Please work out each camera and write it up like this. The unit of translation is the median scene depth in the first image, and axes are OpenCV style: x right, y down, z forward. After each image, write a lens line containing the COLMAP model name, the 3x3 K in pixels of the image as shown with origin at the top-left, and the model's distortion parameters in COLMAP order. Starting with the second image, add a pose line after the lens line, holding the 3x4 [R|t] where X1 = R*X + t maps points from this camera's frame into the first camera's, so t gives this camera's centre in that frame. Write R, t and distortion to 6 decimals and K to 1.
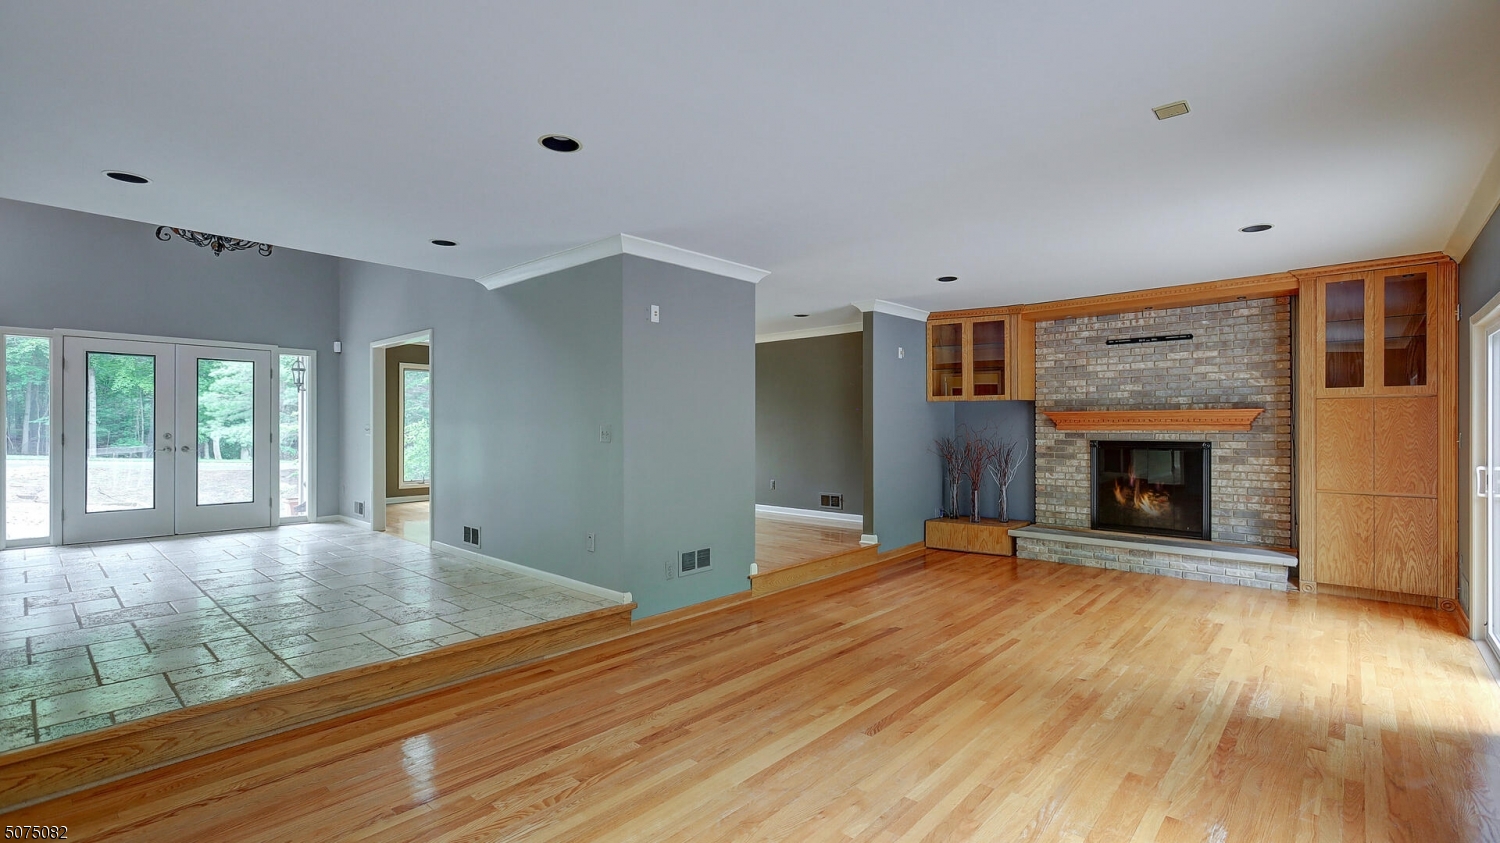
lens RADIAL K [[659.8, 0, 756.3], [0, 659.8, 426.9], [0, 0, 1]] dist [-0.001580, -0.000055]
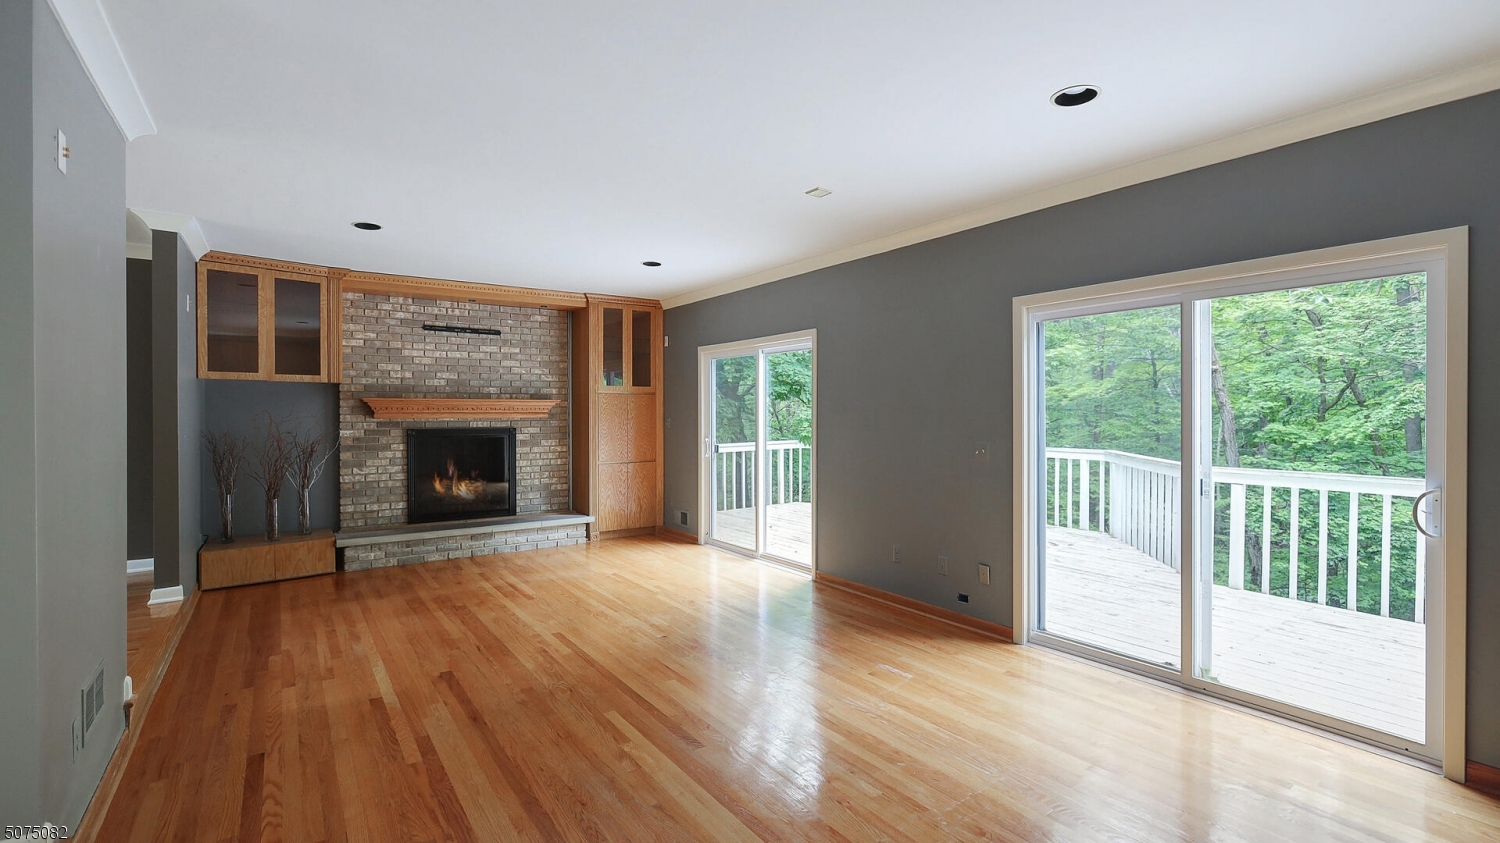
lens RADIAL K [[674.1, 0, 751.3], [0, 674.1, 417.7], [0, 0, 1]] dist [-0.005870, 0.000092]
pose [[0.230349, -0.005472, 0.973093, -0.334707], [0.002048, 0.999985, 0.005138, 0.000040], [-0.973106, 0.000810, 0.230356, 0.326839]]
